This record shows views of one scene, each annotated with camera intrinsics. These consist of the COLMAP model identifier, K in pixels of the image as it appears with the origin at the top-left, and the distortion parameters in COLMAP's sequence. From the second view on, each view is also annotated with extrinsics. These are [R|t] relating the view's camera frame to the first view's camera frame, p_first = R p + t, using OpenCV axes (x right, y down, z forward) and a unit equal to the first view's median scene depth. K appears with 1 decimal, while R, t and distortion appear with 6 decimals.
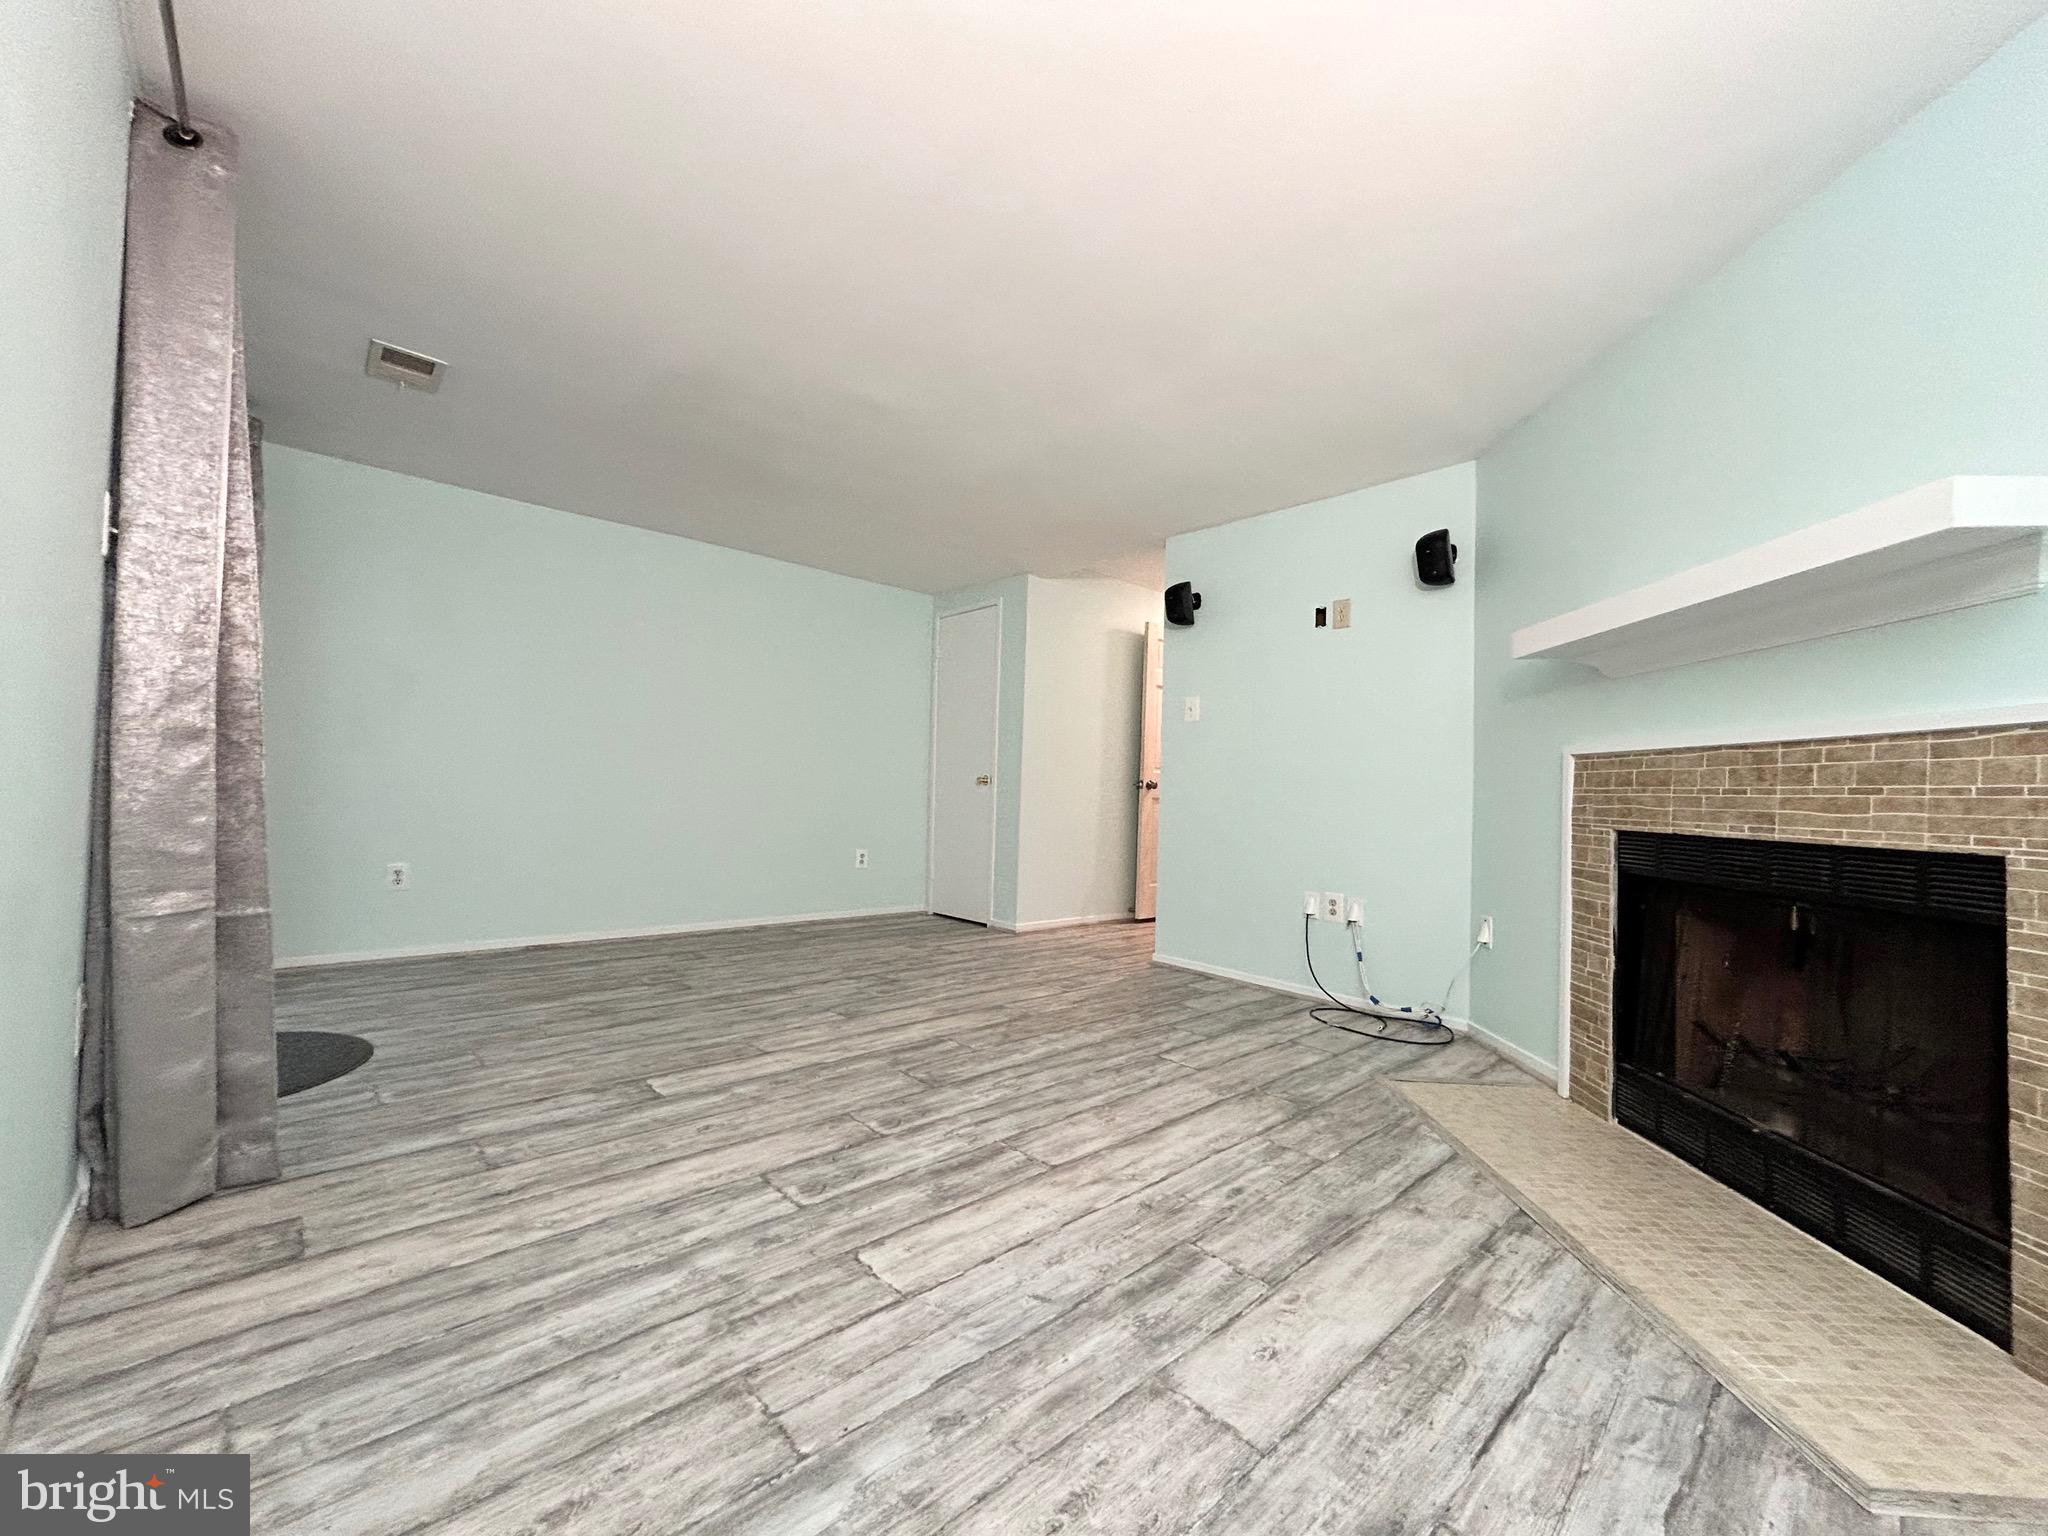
lens RADIAL K [[824.4, 0, 1019.9], [0, 824.4, 764.3], [0, 0, 1]] dist [-0.000398, 0.000436]
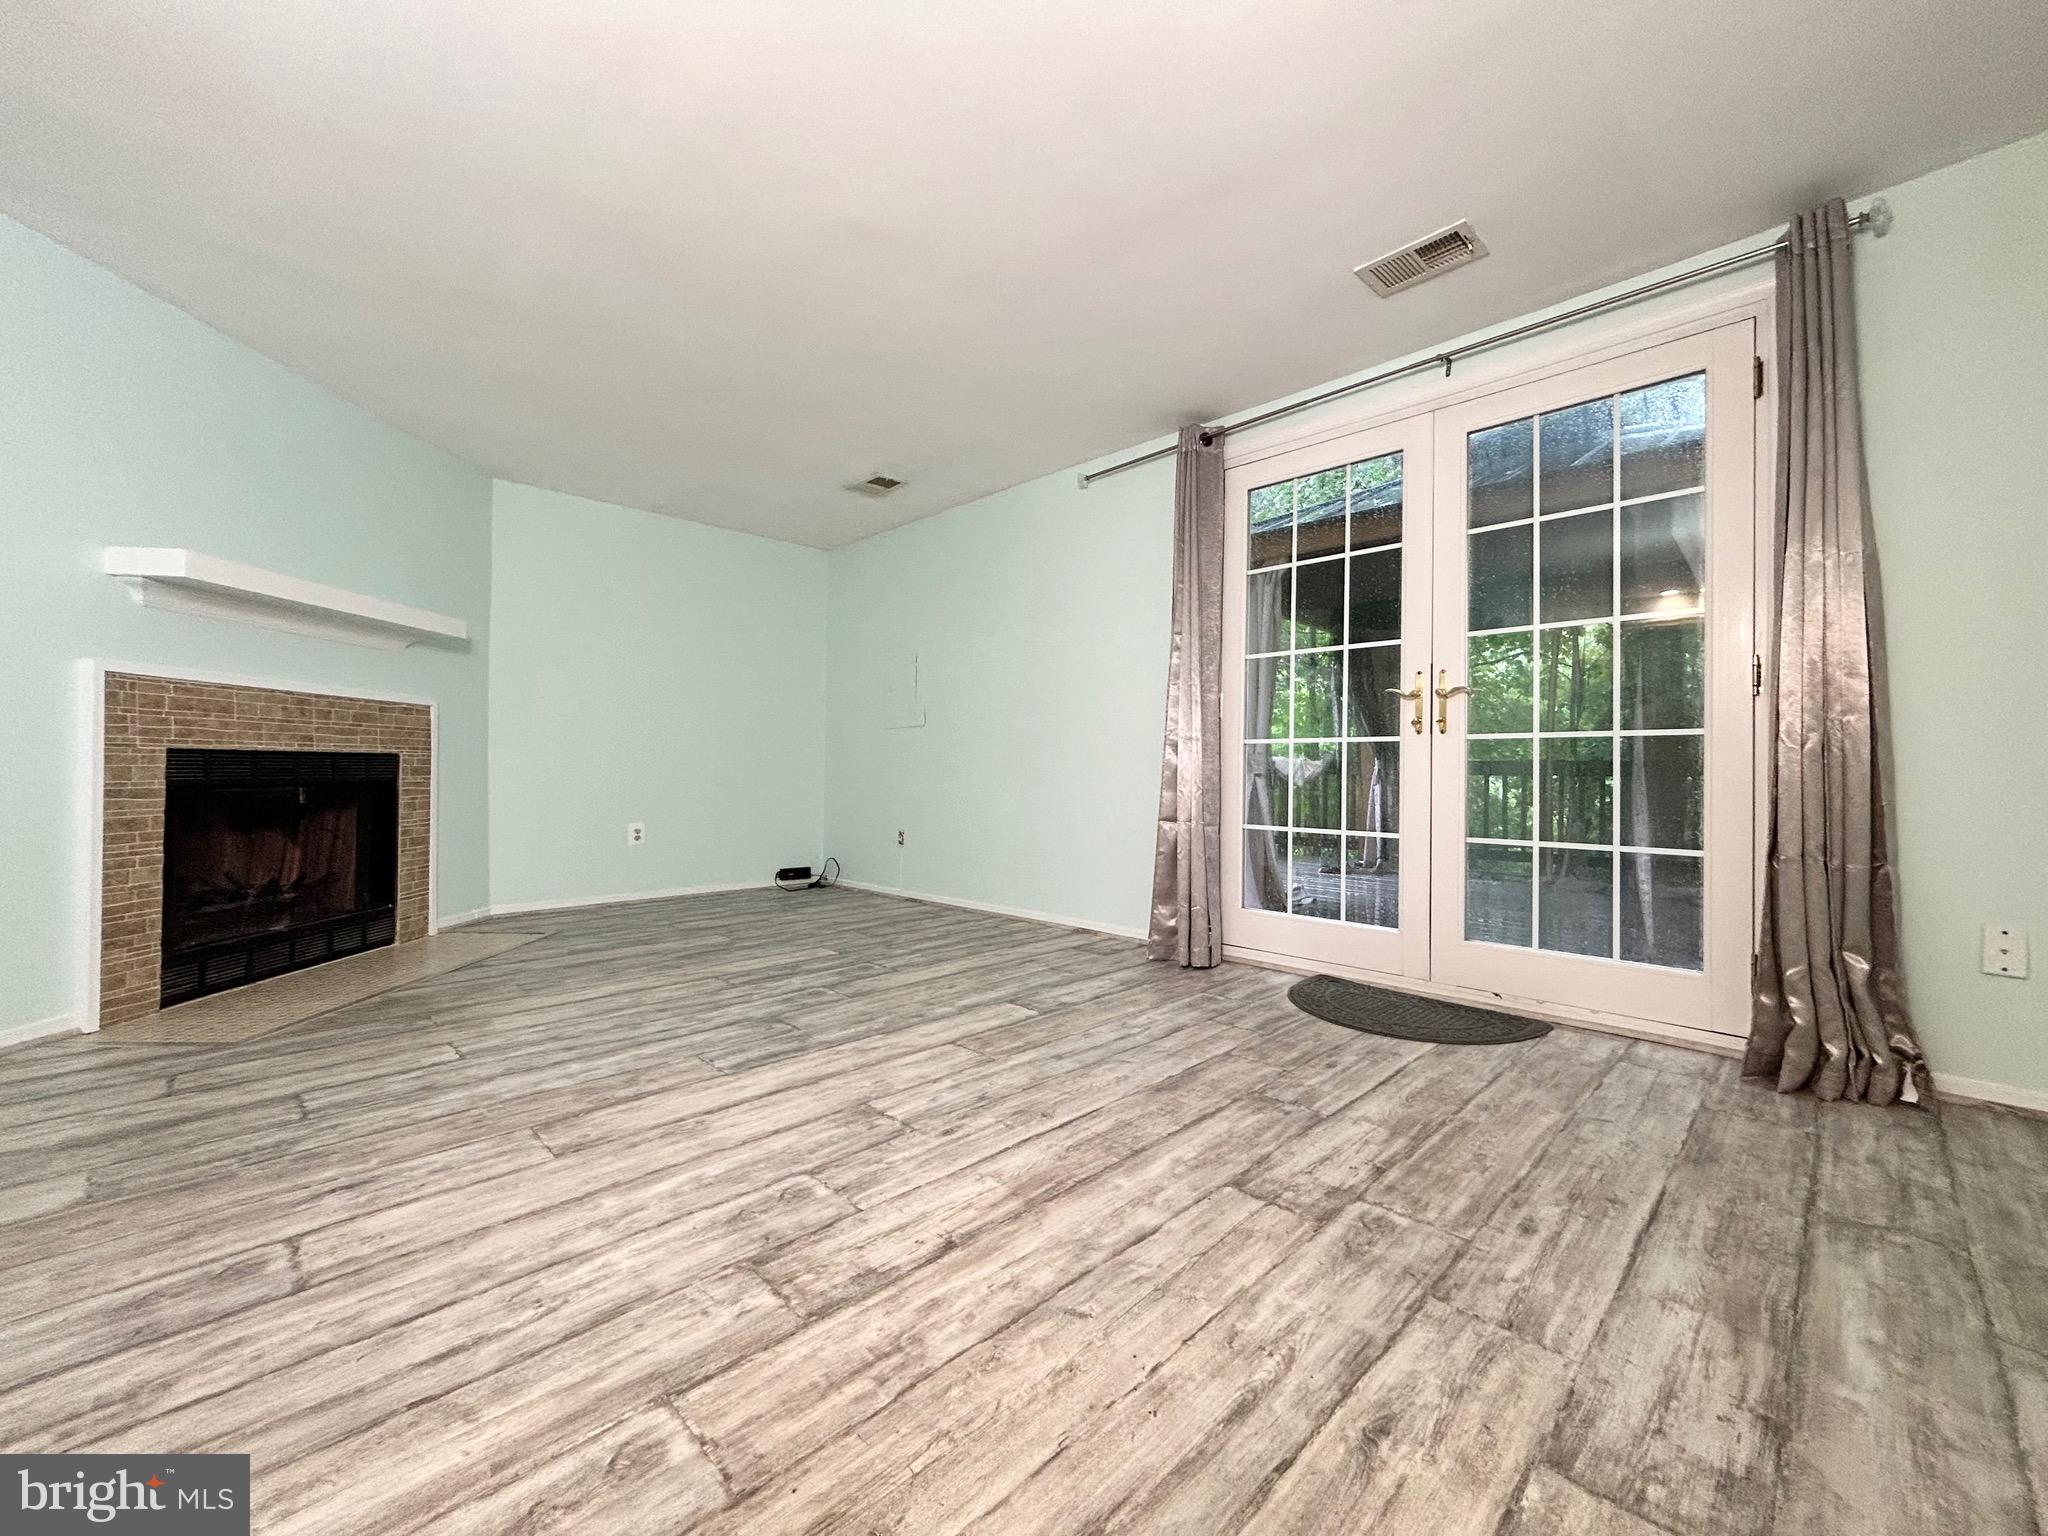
lens RADIAL K [[824.4, 0, 1019.9], [0, 824.4, 764.3], [0, 0, 1]] dist [-0.000398, 0.000436]
pose [[-0.998476, -0.039422, -0.038634, -0.348578], [-0.037983, 0.998582, -0.037298, 0.090242], [0.040050, -0.035773, -0.998557, 1.962367]]
